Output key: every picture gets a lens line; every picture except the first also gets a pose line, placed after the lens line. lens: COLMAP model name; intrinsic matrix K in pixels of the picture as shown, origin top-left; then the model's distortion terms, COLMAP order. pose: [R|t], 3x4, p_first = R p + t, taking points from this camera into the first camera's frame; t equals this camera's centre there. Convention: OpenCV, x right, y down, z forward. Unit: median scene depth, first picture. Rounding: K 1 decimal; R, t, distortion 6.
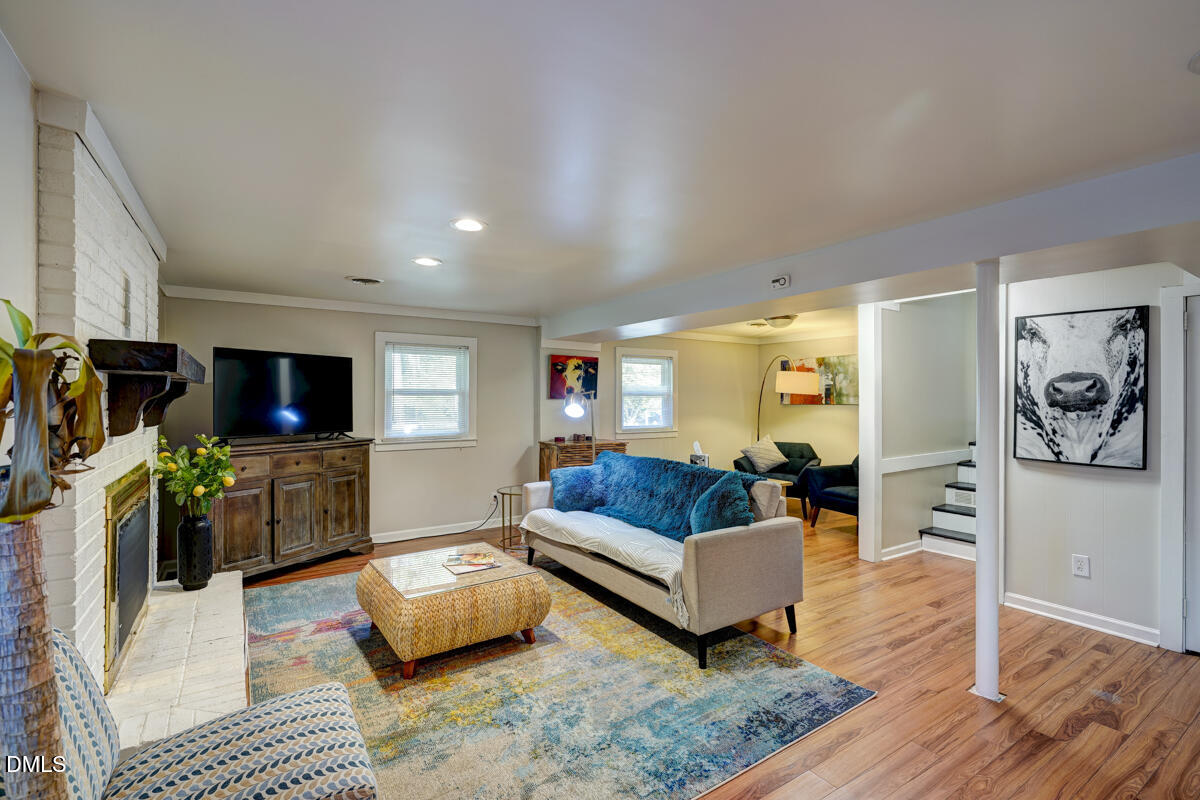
lens RADIAL K [[547.5, 0, 588.4], [0, 547.5, 393.2], [0, 0, 1]] dist [-0.006216, 0.002761]
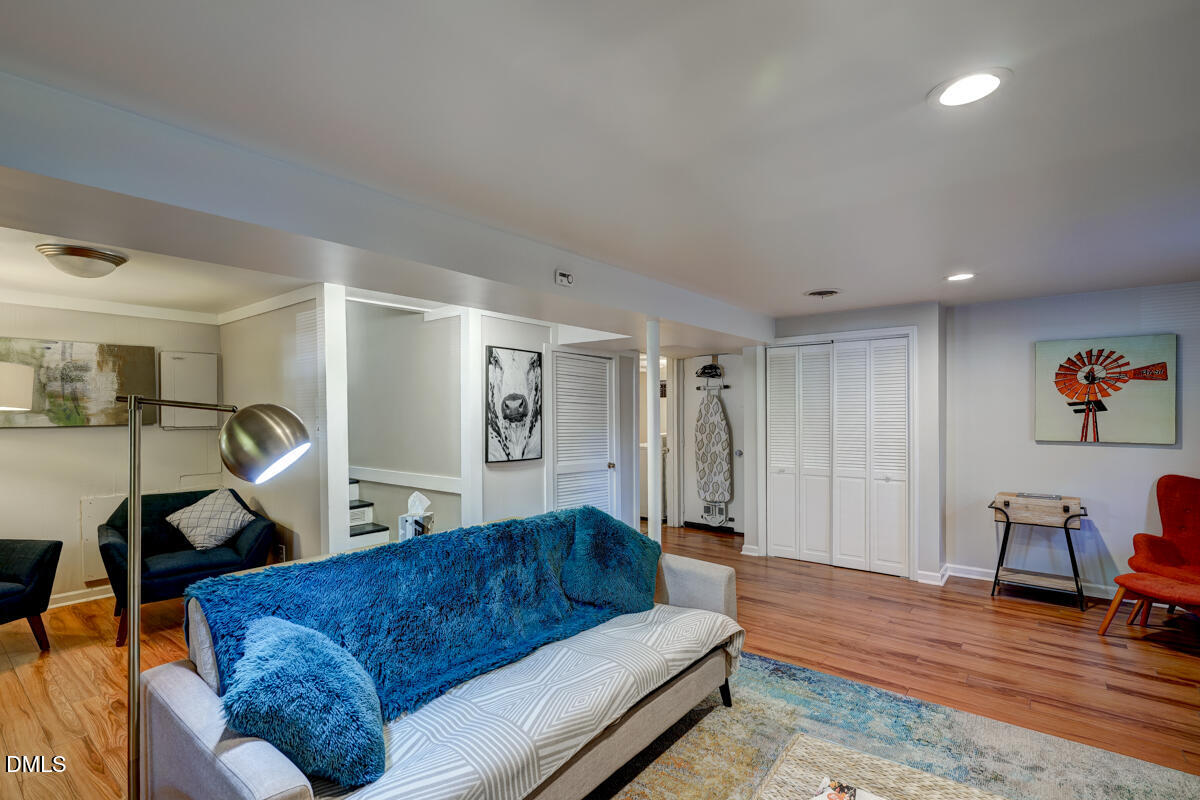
lens RADIAL K [[547.5, 0, 619.5], [0, 547.5, 415.9], [0, 0, 1]] dist [-0.006216, 0.002761]
pose [[-0.322114, -0.005688, 0.946684, -0.473847], [0.001160, 0.999979, 0.006403, 0.009062], [-0.946700, 0.003160, -0.322100, 1.165247]]
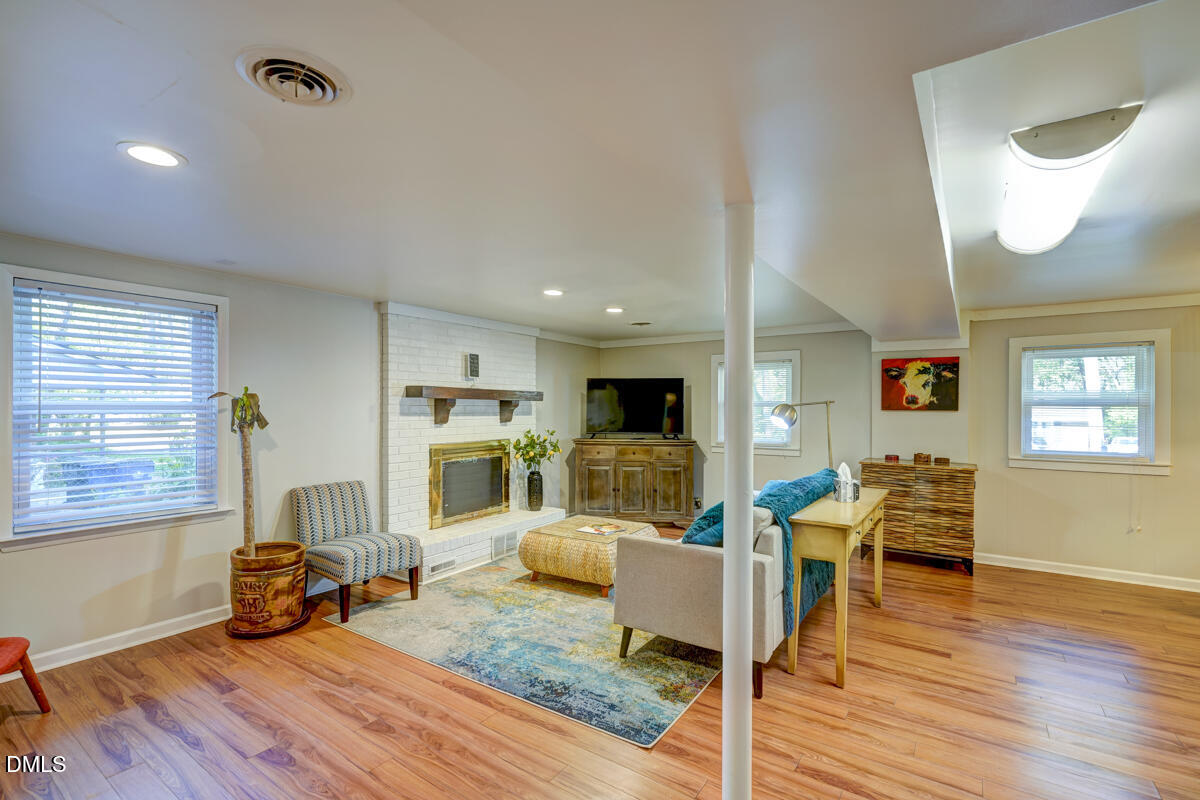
lens RADIAL K [[547.5, 0, 604.5], [0, 547.5, 408.2], [0, 0, 1]] dist [-0.006216, 0.002761]
pose [[0.381236, -0.001675, -0.924476, 0.951411], [0.004809, 0.999988, 0.000171, 0.008320], [0.924465, -0.004511, 0.381240, 0.443332]]
